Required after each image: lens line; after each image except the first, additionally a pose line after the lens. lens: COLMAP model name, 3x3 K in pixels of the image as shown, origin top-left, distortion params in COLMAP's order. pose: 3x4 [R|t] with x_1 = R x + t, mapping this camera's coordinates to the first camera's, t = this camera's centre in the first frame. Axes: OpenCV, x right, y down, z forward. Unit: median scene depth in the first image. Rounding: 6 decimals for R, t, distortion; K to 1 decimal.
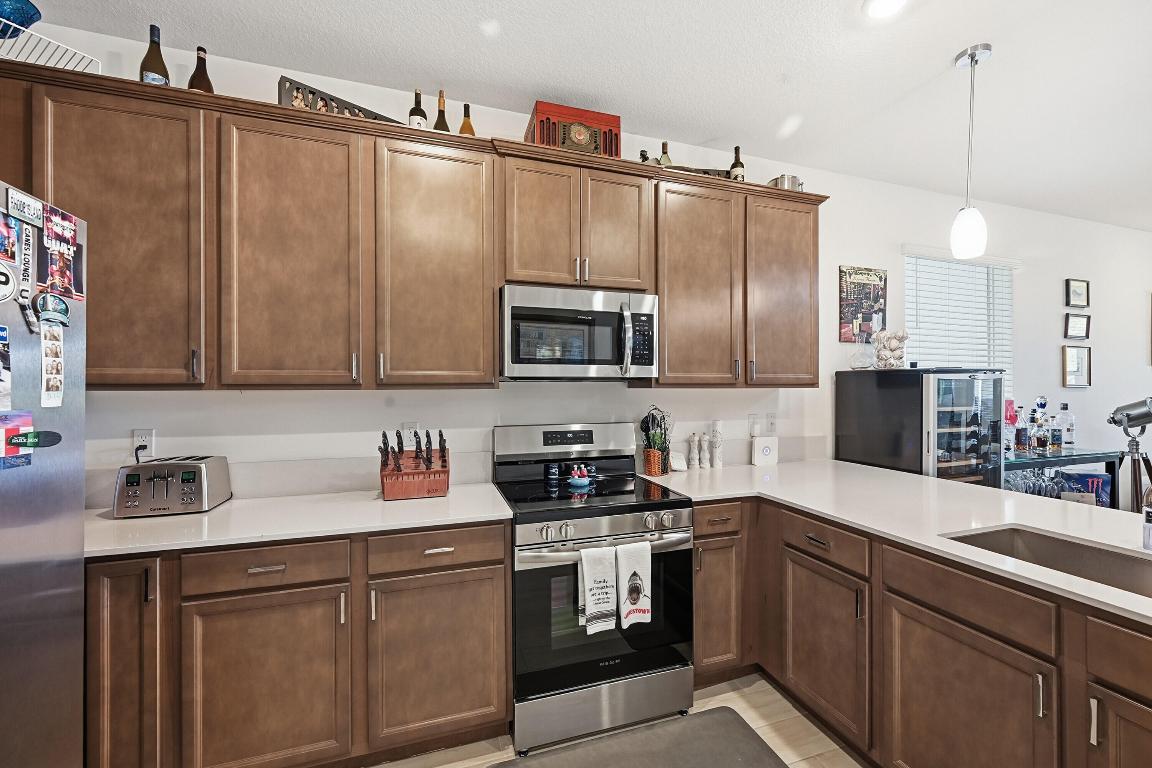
lens RADIAL K [[458.3, 0, 578.7], [0, 458.3, 388.0], [0, 0, 1]] dist [-0.000326, 0.000184]
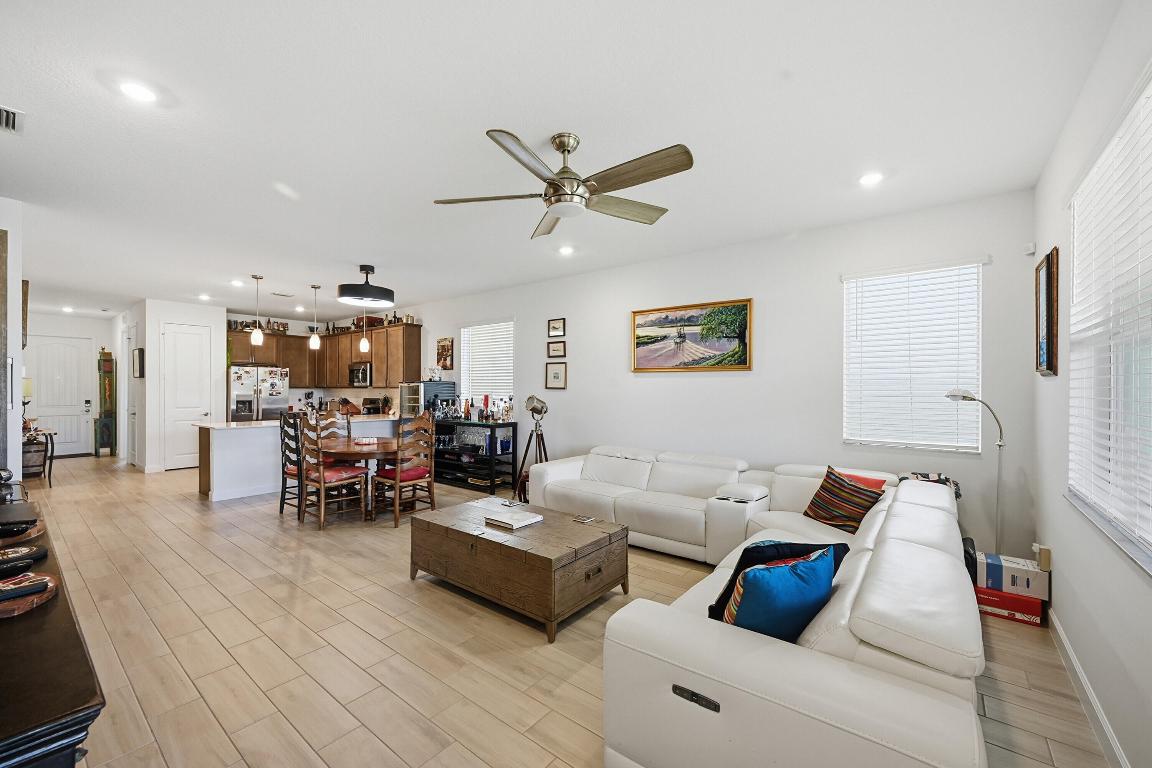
lens RADIAL K [[463.2, 0, 577.7], [0, 463.2, 389.8], [0, 0, 1]] dist [-0.000195, -0.000268]
pose [[0.548165, 0.005578, -0.836351, 4.463193], [-0.004504, 0.999983, 0.003718, -0.011180], [0.836358, 0.001729, 0.548181, 0.389070]]
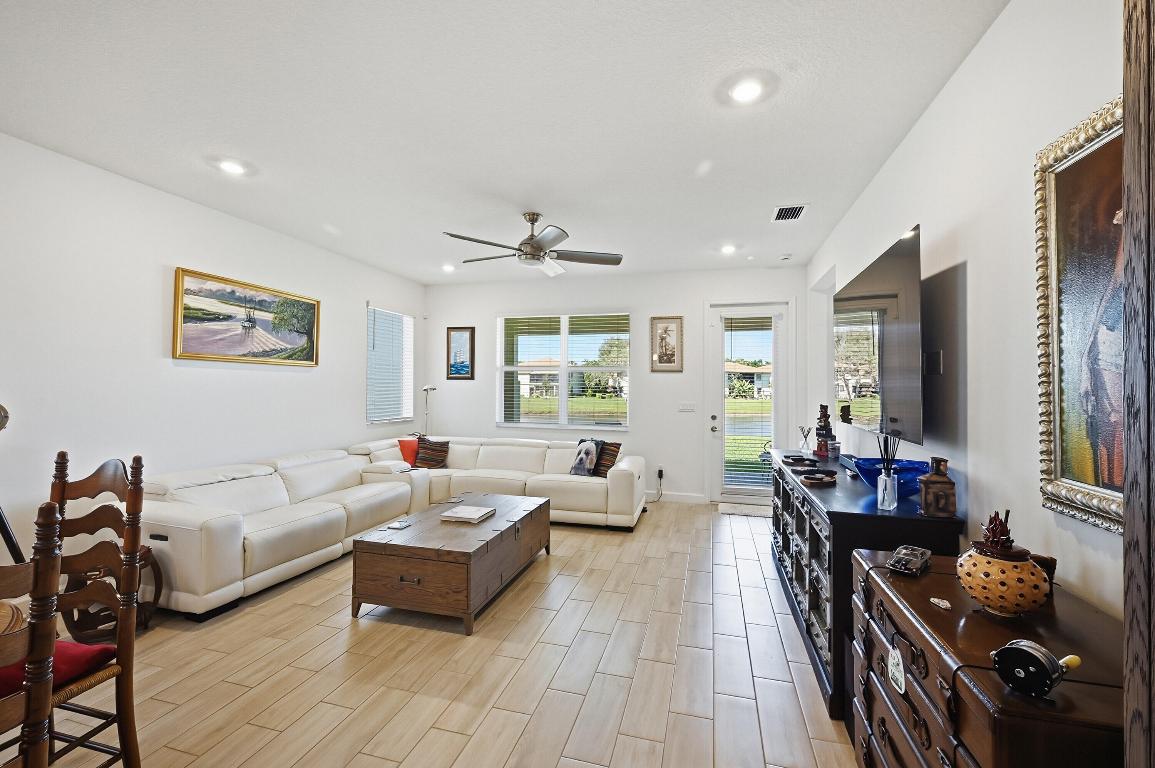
lens RADIAL K [[476.3, 0, 581.8], [0, 476.3, 383.2], [0, 0, 1]] dist [0.000126, 0.000113]
pose [[0.552619, 0.012987, 0.833333, 1.915574], [-0.007509, 0.999916, -0.010604, -0.001492], [-0.833400, -0.000398, 0.552670, -0.151356]]
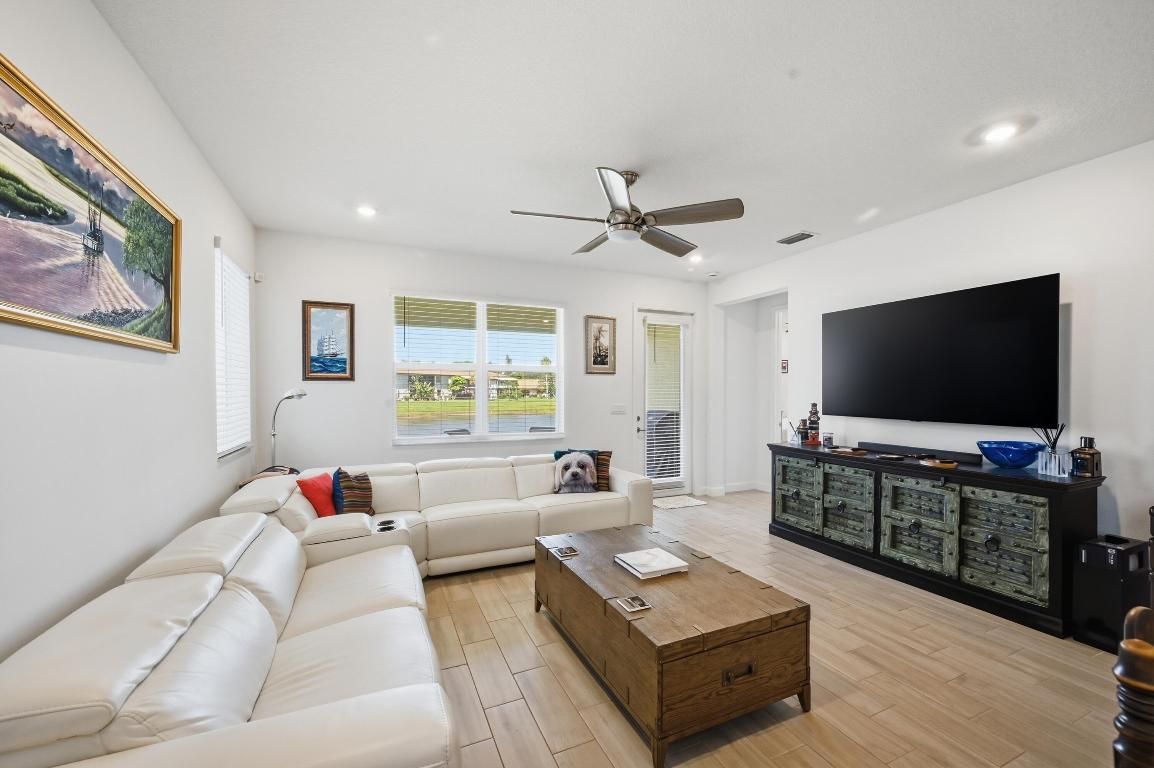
lens RADIAL K [[463.9, 0, 585.6], [0, 463.9, 394.5], [0, 0, 1]] dist [0.000161, 0.000126]
pose [[-0.111284, -0.007304, 0.993762, 1.917977], [0.002670, 0.999967, 0.007649, -0.003741], [-0.993785, 0.003504, -0.111261, 1.351075]]
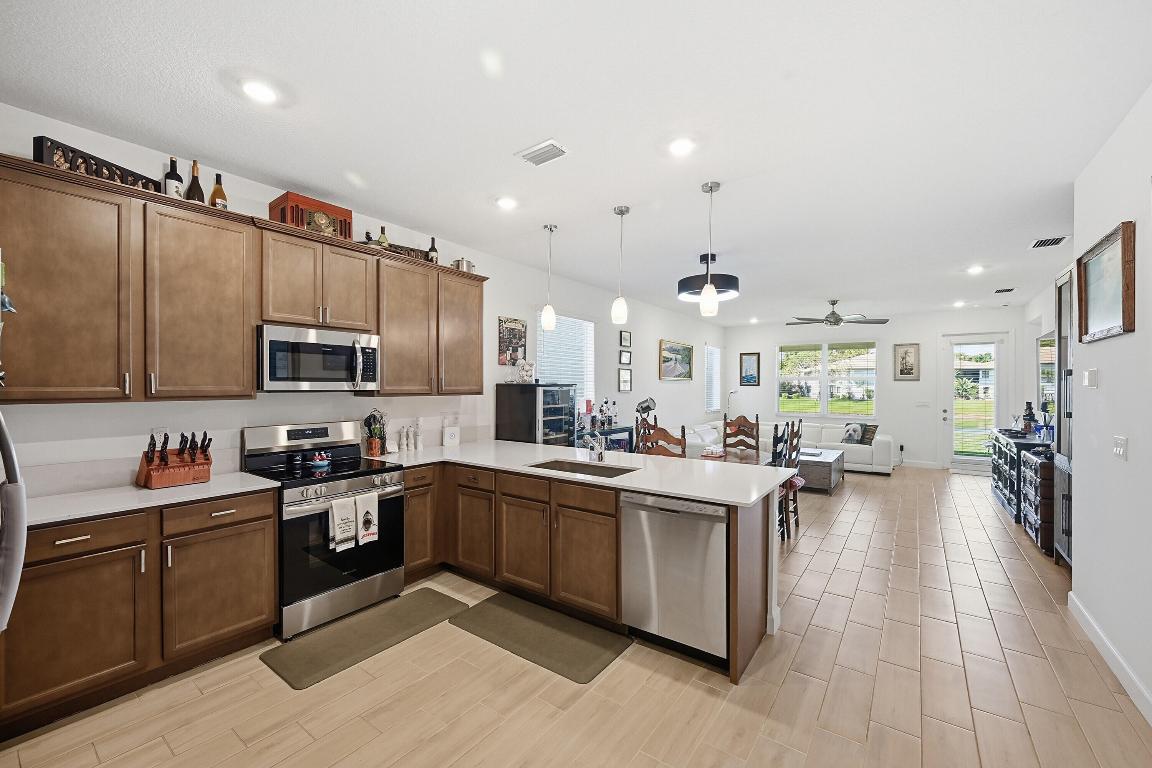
lens RADIAL K [[464.6, 0, 580.5], [0, 464.6, 387.1], [0, 0, 1]] dist [0.000515, -0.000097]
pose [[0.812052, 0.001907, 0.583582, -0.193488], [-0.002064, 0.999998, -0.000396, -0.034811], [-0.583581, -0.000883, 0.812054, -0.667636]]
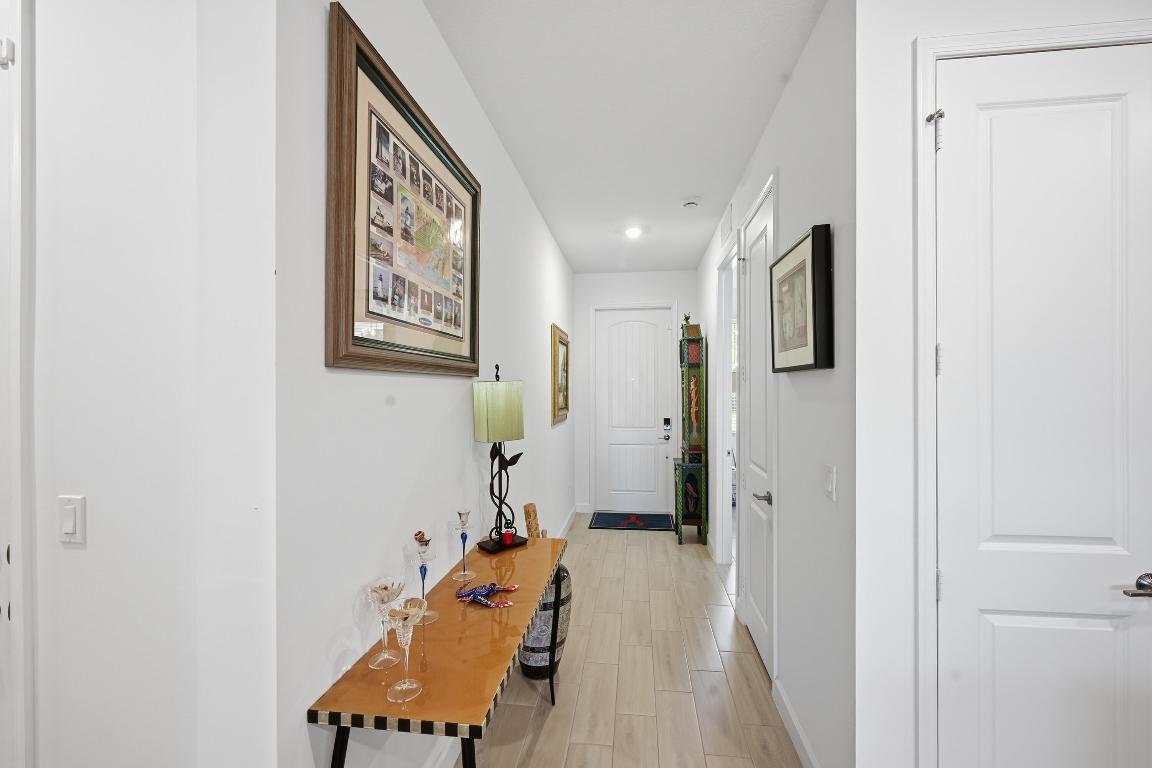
lens RADIAL K [[454.9, 0, 579.8], [0, 454.9, 386.5], [0, 0, 1]] dist [-0.001161, -0.000034]
pose [[-0.431409, 0.000776, -0.902156, 0.431750], [0.001143, 0.999999, 0.000313, -0.047284], [0.902156, -0.000896, -0.431409, -0.509829]]
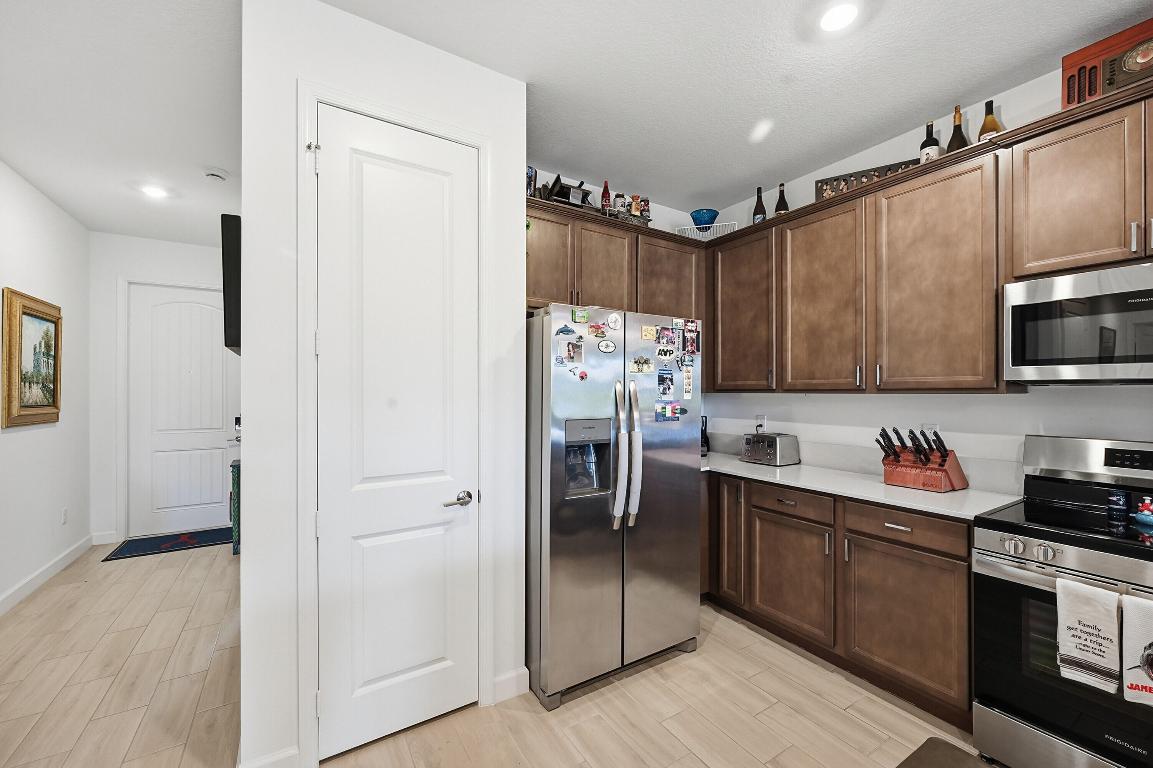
lens RADIAL K [[458.7, 0, 579.2], [0, 458.7, 388.0], [0, 0, 1]] dist [-0.000326, 0.000184]
pose [[0.238257, -0.004613, -0.971191, 0.526083], [-0.002649, 0.999982, -0.005400, -0.002049], [0.971199, 0.003859, 0.238240, -0.081564]]
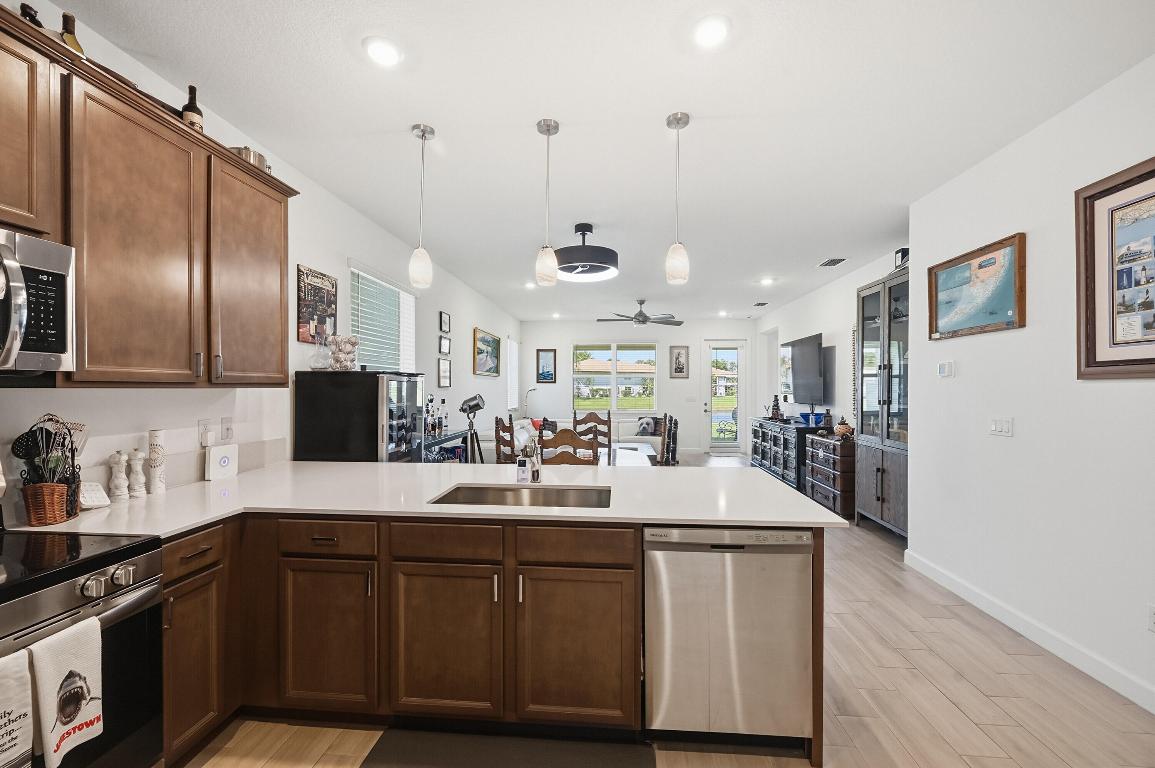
lens RADIAL K [[464.4, 0, 579.2], [0, 464.4, 389.8], [0, 0, 1]] dist [-0.000195, -0.000268]
pose [[0.392362, -0.003134, 0.919805, -0.166439], [-0.000062, 0.999994, 0.003434, 0.000816], [-0.919811, -0.001405, 0.392360, 0.071049]]
